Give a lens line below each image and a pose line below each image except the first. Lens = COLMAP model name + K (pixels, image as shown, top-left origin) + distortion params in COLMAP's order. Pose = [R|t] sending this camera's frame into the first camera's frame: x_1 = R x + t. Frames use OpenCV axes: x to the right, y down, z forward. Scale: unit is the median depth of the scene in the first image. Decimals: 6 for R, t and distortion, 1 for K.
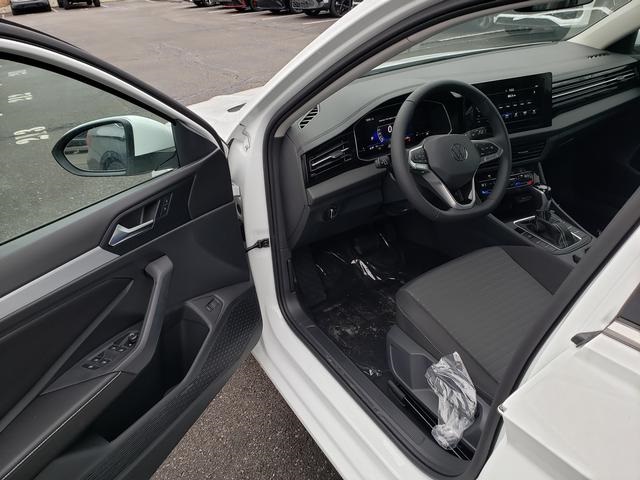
lens RADIAL K [[492.4, 0, 319.9], [0, 492.4, 253.4], [0, 0, 1]] dist [0.076852, -0.111140]
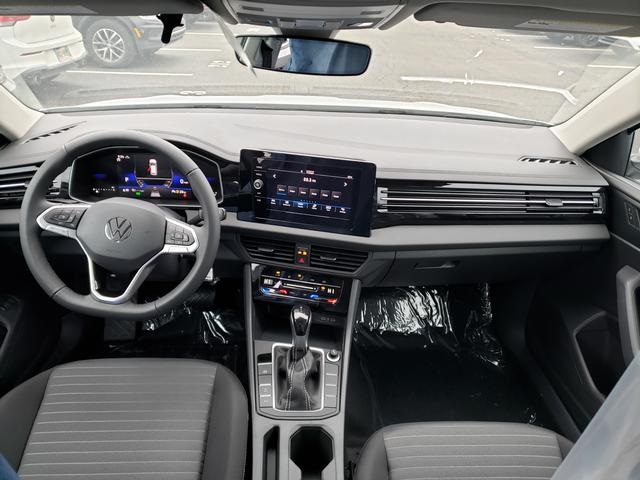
lens RADIAL K [[490.4, 0, 318.6], [0, 490.4, 238.6], [0, 0, 1]] dist [0.039846, -0.009124]
pose [[0.866857, 0.328334, -0.375175, 0.688058], [-0.339921, 0.939726, 0.037001, -0.265468], [0.364711, 0.095456, 0.926215, 0.349064]]
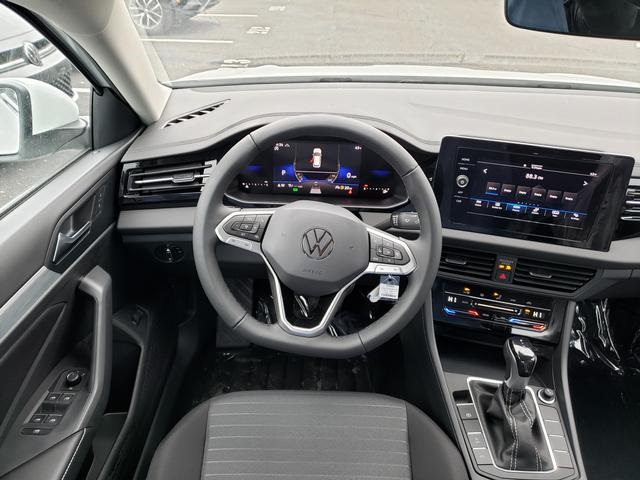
lens RADIAL K [[492.4, 0, 319.9], [0, 492.4, 253.4], [0, 0, 1]] dist [0.076852, -0.111140]
pose [[0.846882, 0.370786, -0.381194, 0.423246], [-0.349879, 0.928327, 0.125670, -0.220861], [0.400470, 0.026944, 0.915914, 0.389183]]
